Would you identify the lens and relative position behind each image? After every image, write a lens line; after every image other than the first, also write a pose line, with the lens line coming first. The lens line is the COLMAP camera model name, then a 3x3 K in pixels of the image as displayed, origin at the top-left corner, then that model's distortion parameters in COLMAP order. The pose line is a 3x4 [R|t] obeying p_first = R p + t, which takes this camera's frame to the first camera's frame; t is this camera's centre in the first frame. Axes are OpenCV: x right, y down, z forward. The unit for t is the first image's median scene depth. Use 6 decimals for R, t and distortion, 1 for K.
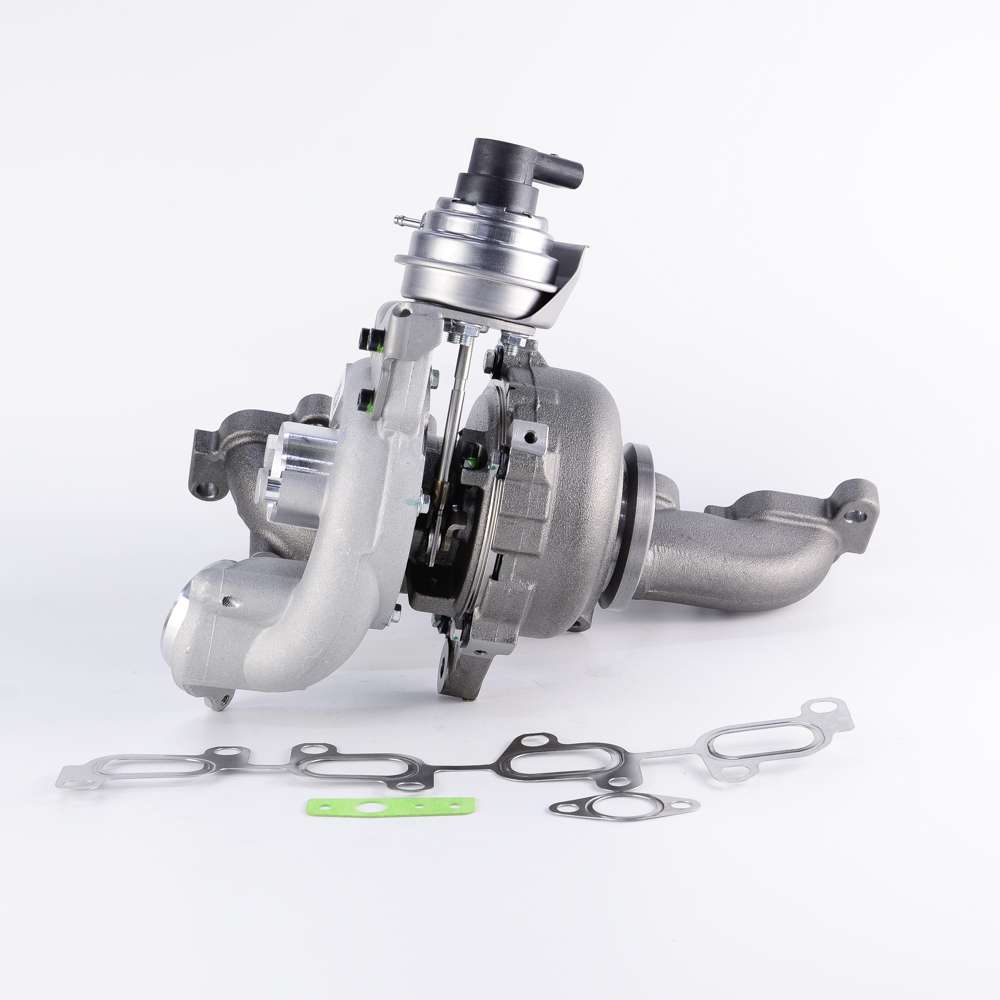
lens RADIAL K [[2913.2, 0, 500.0], [0, 2913.2, 500.0], [0, 0, 1]] dist [0.040000, -1.525641]
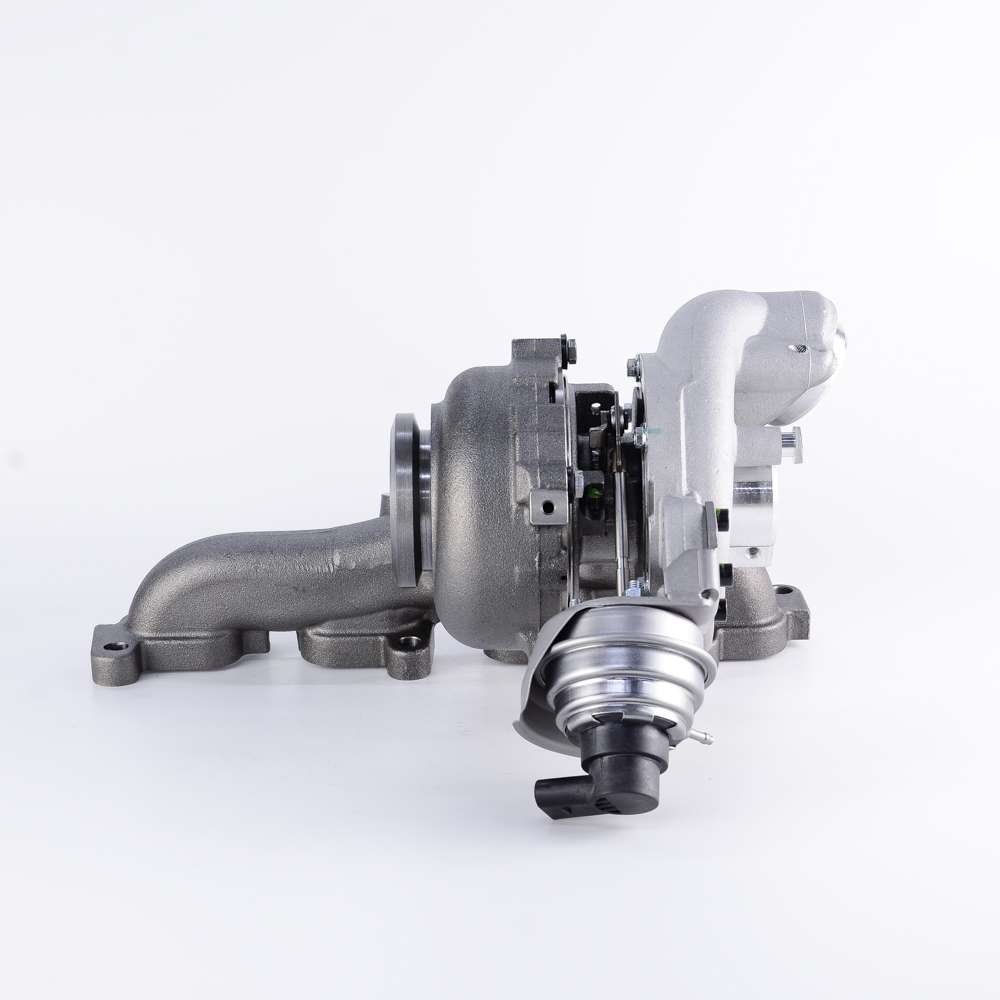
lens RADIAL K [[2913.2, 0, 500.0], [0, 2913.2, 500.0], [0, 0, 1]] dist [0.040000, -1.525641]
pose [[-0.972840, 0.103180, -0.207212, 0.221100], [-0.171222, -0.923154, 0.344193, -0.341488], [-0.155774, 0.370324, 0.915748, 0.114831]]
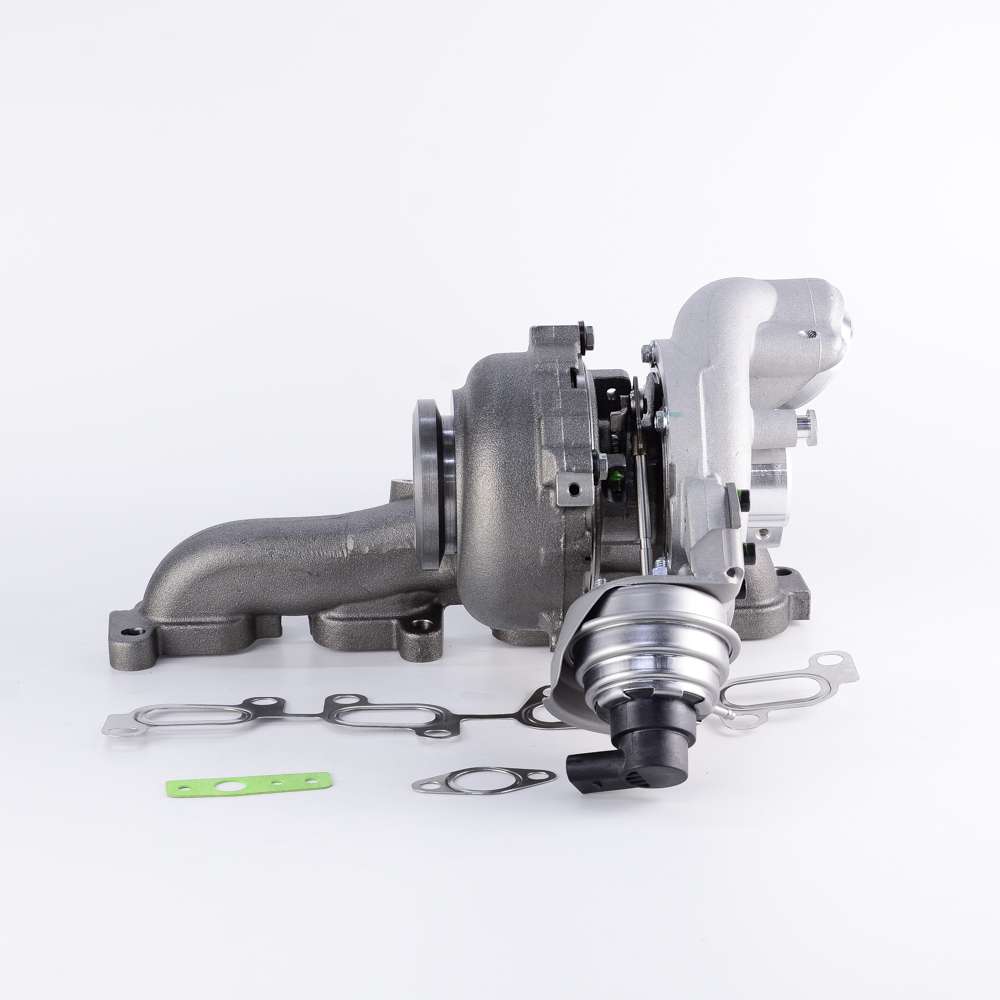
lens RADIAL K [[2913.2, 0, 500.0], [0, 2913.2, 500.0], [0, 0, 1]] dist [0.040000, -1.525641]
pose [[-0.963605, 0.109643, -0.243813, 0.270606], [-0.190384, -0.921708, 0.337946, -0.346847], [-0.187671, 0.372064, 0.909037, 0.104480]]
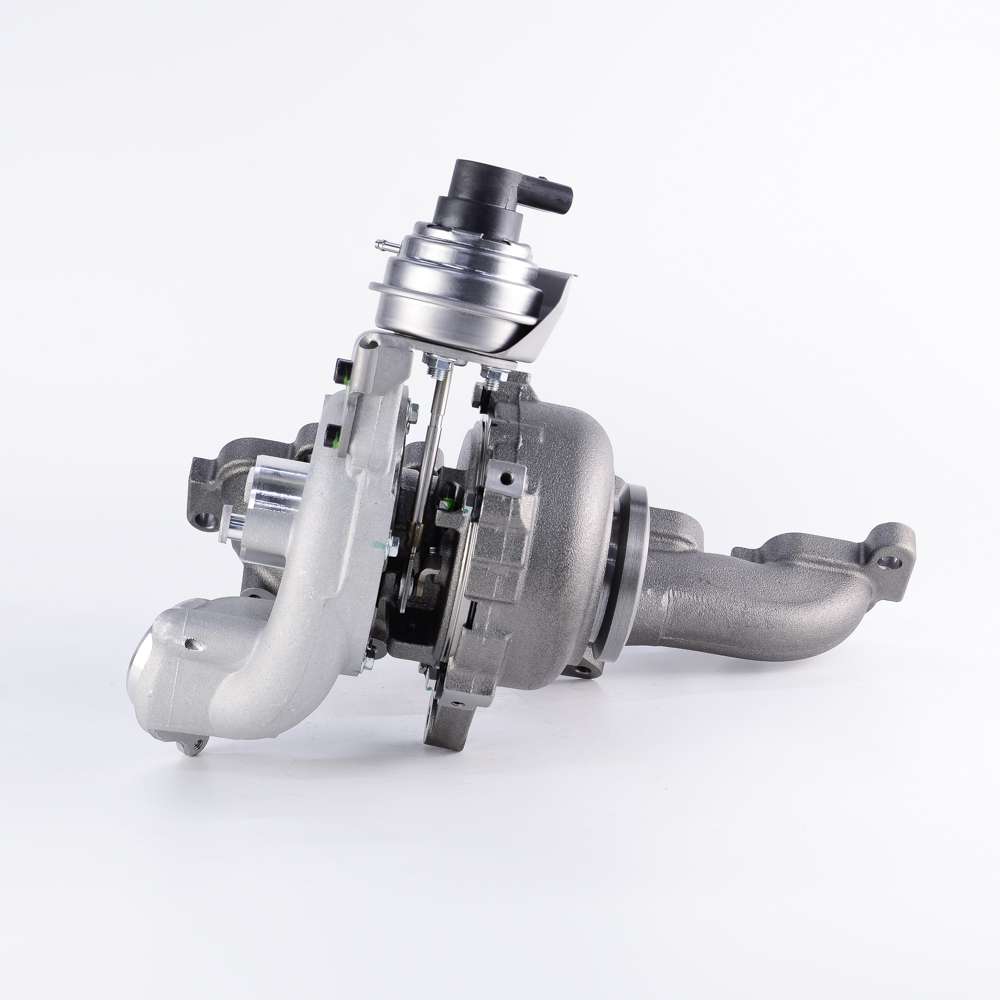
lens RADIAL K [[2913.2, 0, 500.0], [0, 2913.2, 500.0], [0, 0, 1]] dist [0.040000, -1.525641]
pose [[0.996813, 0.020641, -0.077060, 0.079242], [-0.020544, 0.999787, 0.002048, -0.016097], [0.077086, -0.000458, 0.997024, 0.061059]]
